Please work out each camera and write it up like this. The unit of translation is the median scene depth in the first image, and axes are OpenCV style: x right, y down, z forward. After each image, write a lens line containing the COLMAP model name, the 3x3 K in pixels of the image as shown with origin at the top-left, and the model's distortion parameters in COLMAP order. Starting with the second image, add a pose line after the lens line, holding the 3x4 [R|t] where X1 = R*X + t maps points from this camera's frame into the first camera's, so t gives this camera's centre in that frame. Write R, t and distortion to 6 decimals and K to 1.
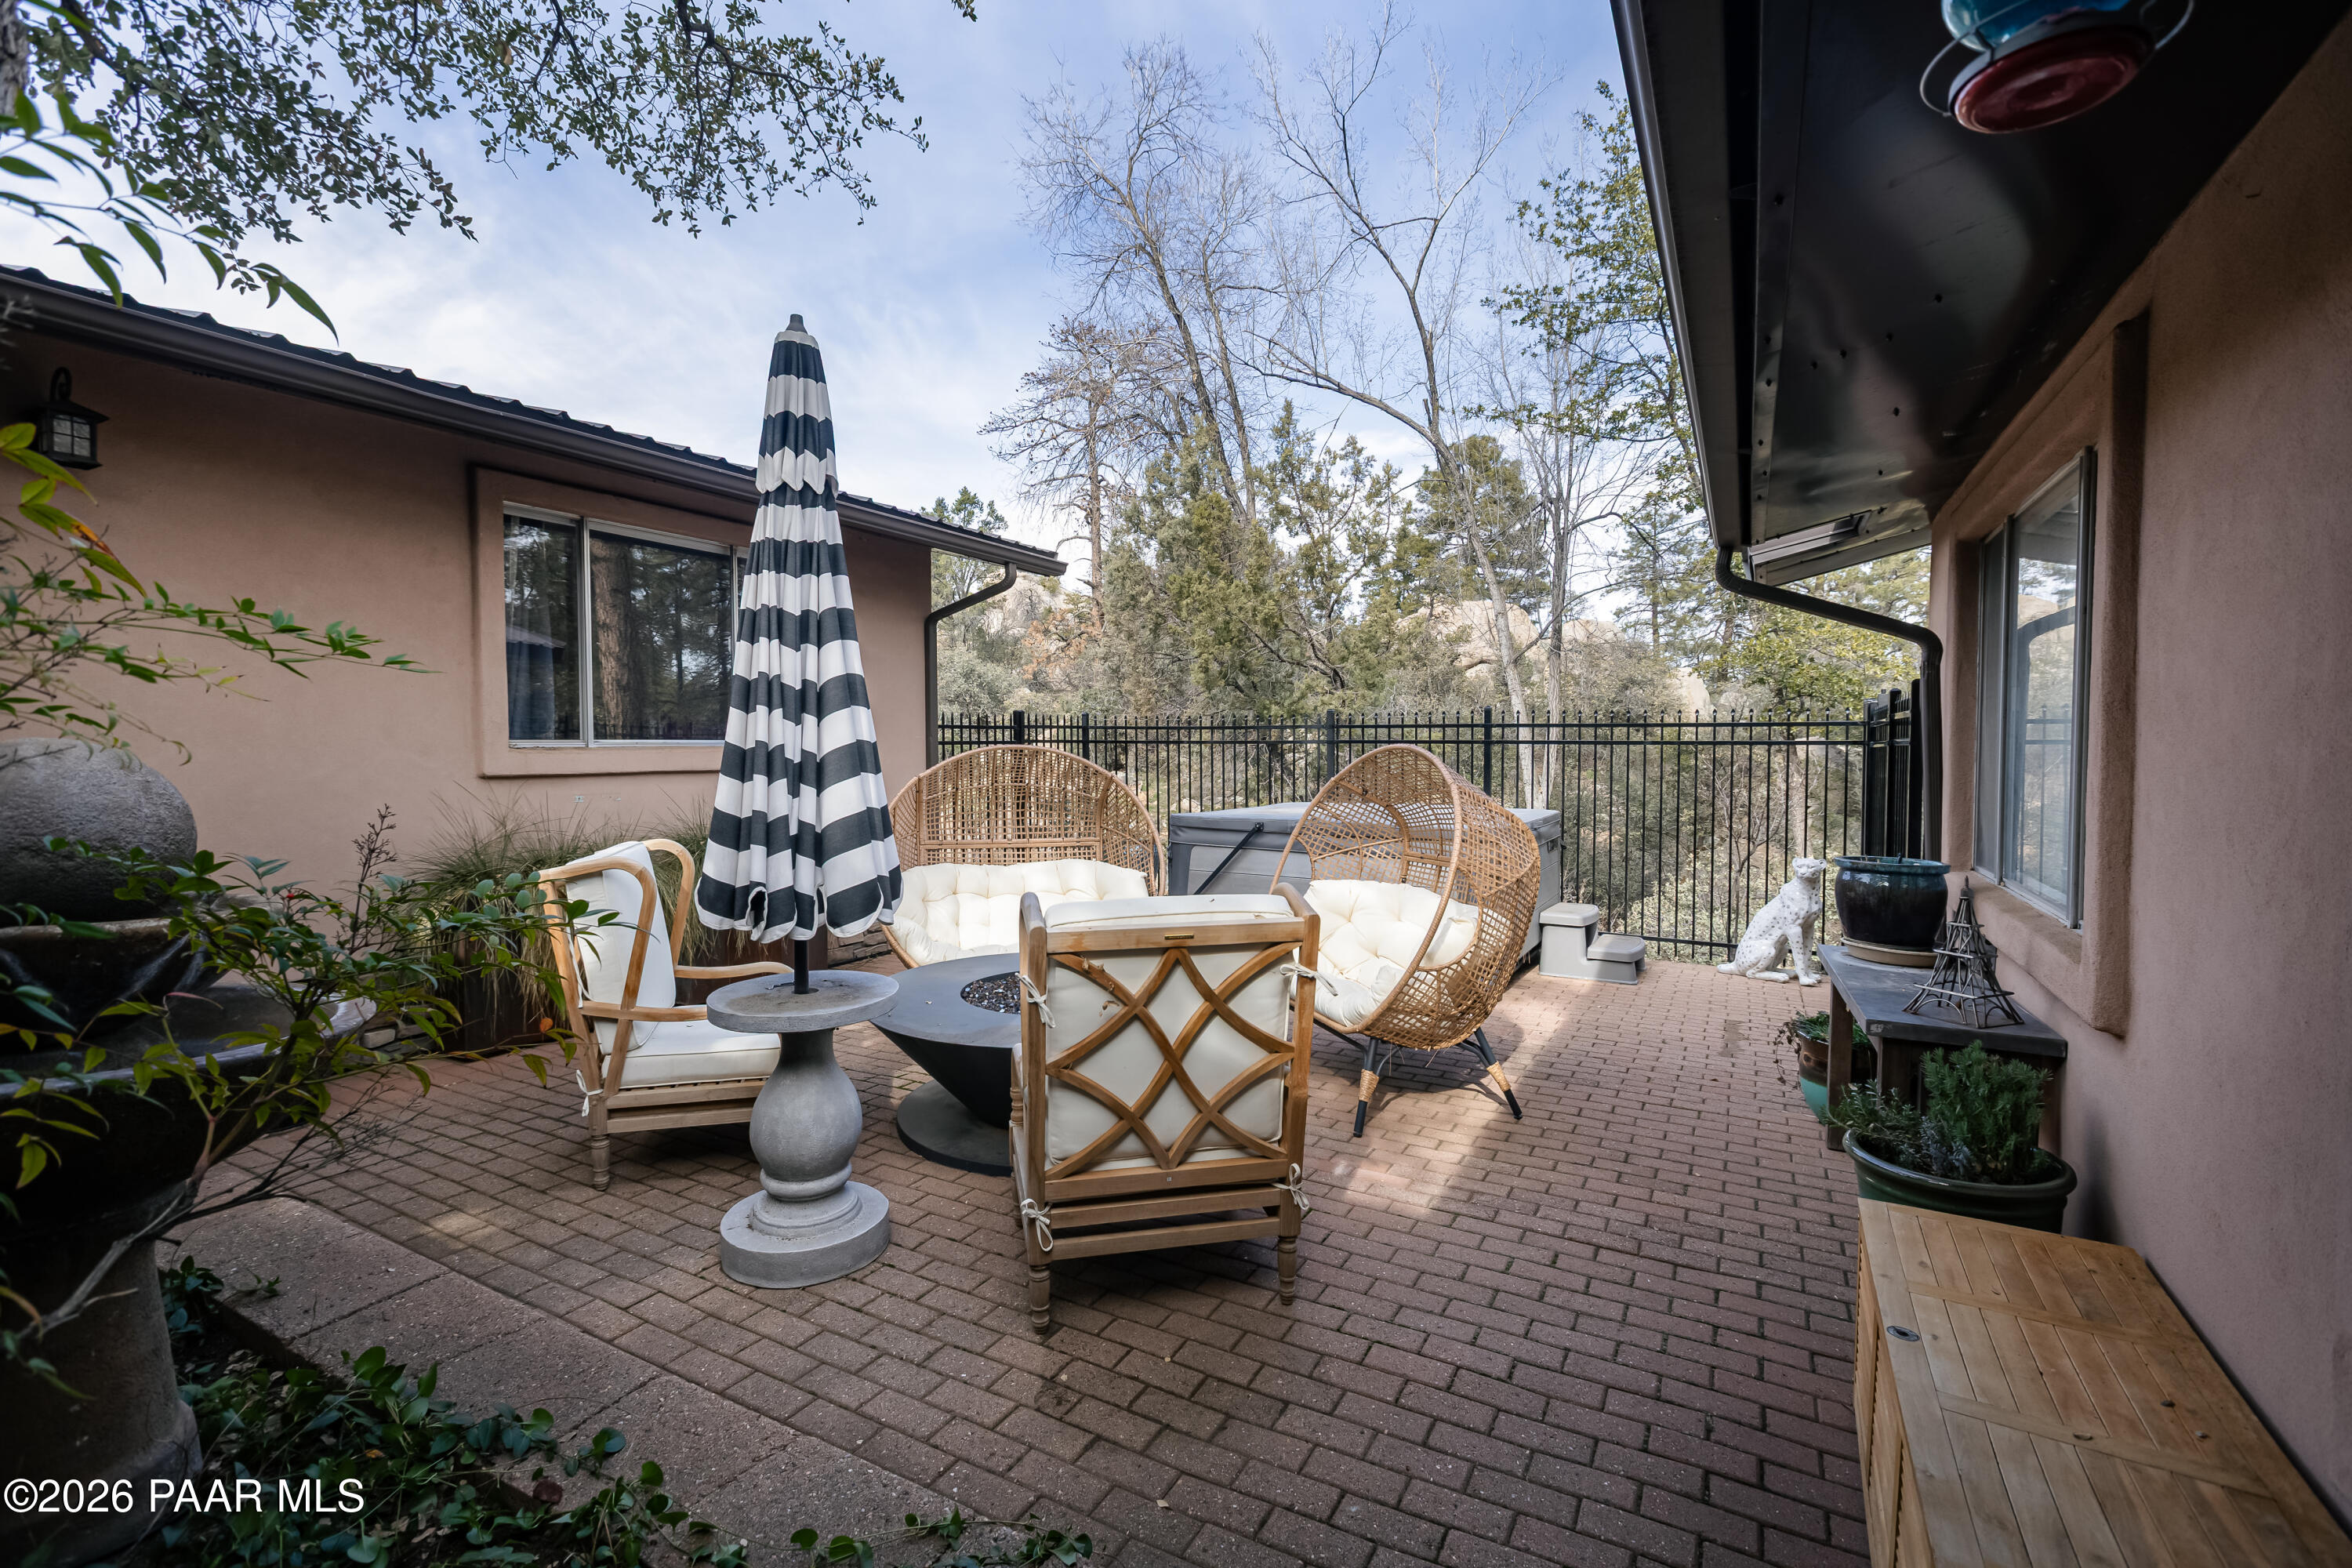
lens RADIAL K [[1046.9, 0, 1178.5], [0, 1046.9, 747.1], [0, 0, 1]] dist [-0.000318, -0.000109]
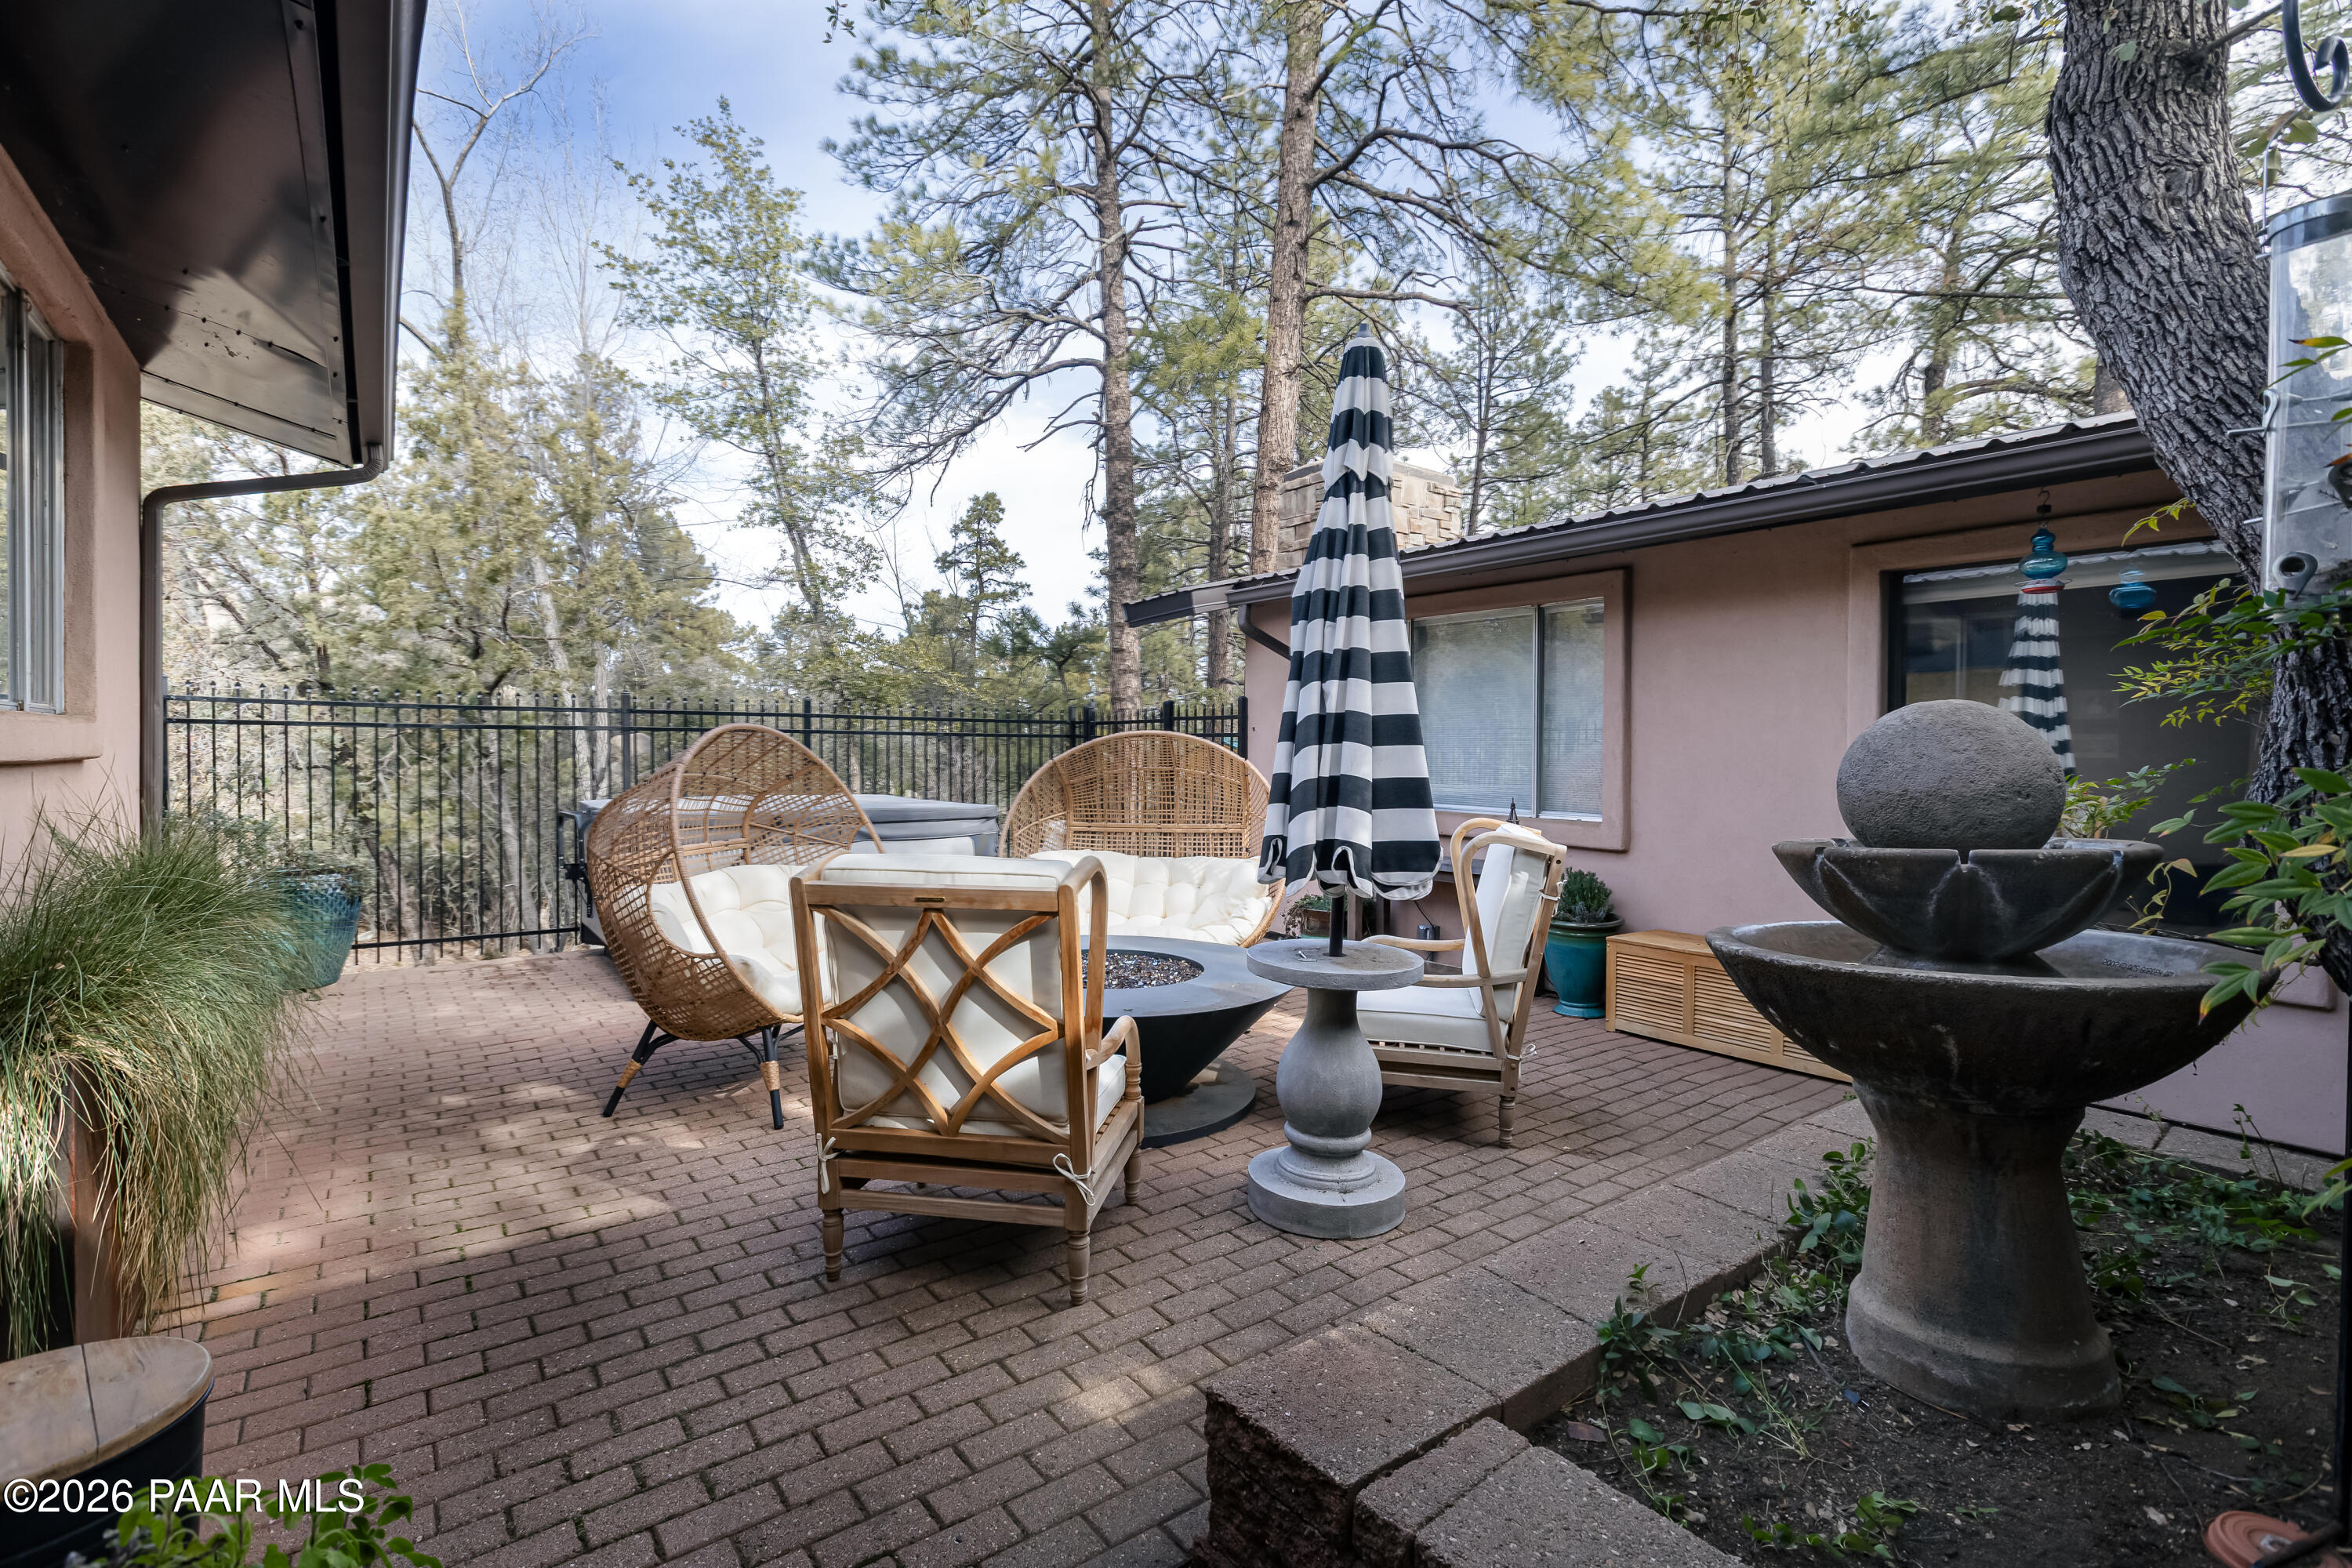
lens RADIAL K [[1070.3, 0, 1125.9], [0, 1070.3, 710.8], [0, 0, 1]] dist [-0.001609, -0.000218]
pose [[0.444946, 0.023546, 0.895248, -1.449703], [0.007558, 0.999520, -0.030045, 0.024506], [-0.895525, 0.020135, 0.444555, 0.727411]]
